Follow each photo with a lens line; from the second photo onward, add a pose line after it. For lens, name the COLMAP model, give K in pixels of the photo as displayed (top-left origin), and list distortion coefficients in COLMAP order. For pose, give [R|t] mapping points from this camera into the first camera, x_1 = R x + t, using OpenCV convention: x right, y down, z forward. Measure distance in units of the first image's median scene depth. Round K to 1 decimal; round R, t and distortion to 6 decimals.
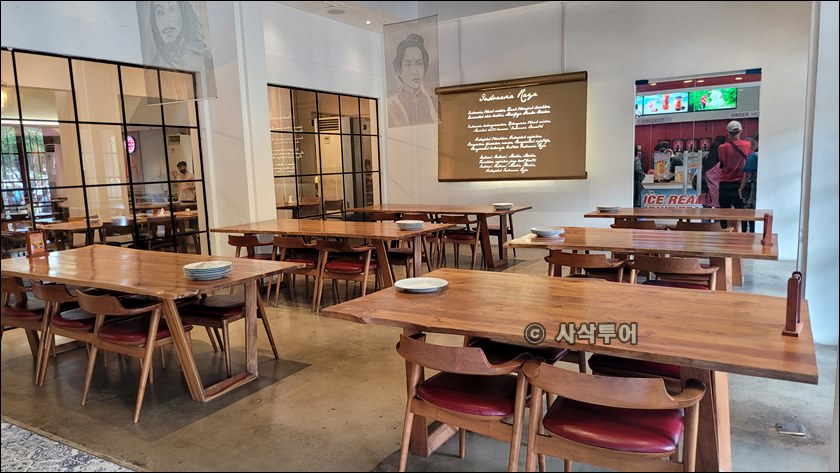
lens RADIAL K [[583.3, 0, 421.1], [0, 583.3, 238.3], [0, 0, 1]] dist [0.030943, -0.009307]
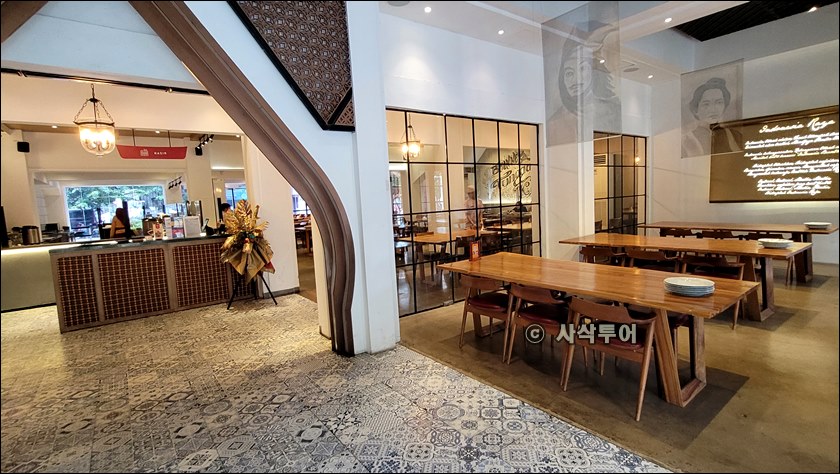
lens RADIAL K [[390.6, 0, 423.6], [0, 390.6, 234.3], [0, 0, 1]] dist [-0.001762, -0.001194]
pose [[0.933985, 0.021102, -0.356688, -0.244692], [-0.026689, 0.999586, -0.010748, -0.010199], [0.356314, 0.019558, 0.934162, 0.059803]]
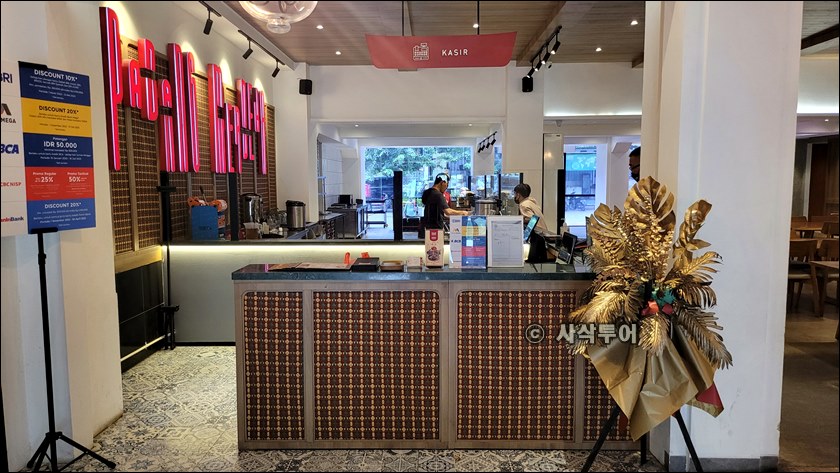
lens RADIAL K [[583.3, 0, 421.4], [0, 583.3, 237.6], [0, 0, 1]] dist [0.030943, -0.009307]
pose [[0.505168, 0.114426, -0.855401, -0.427900], [-0.121059, 0.990767, 0.061041, -0.028545], [0.854488, 0.072718, 0.514356, 0.200401]]
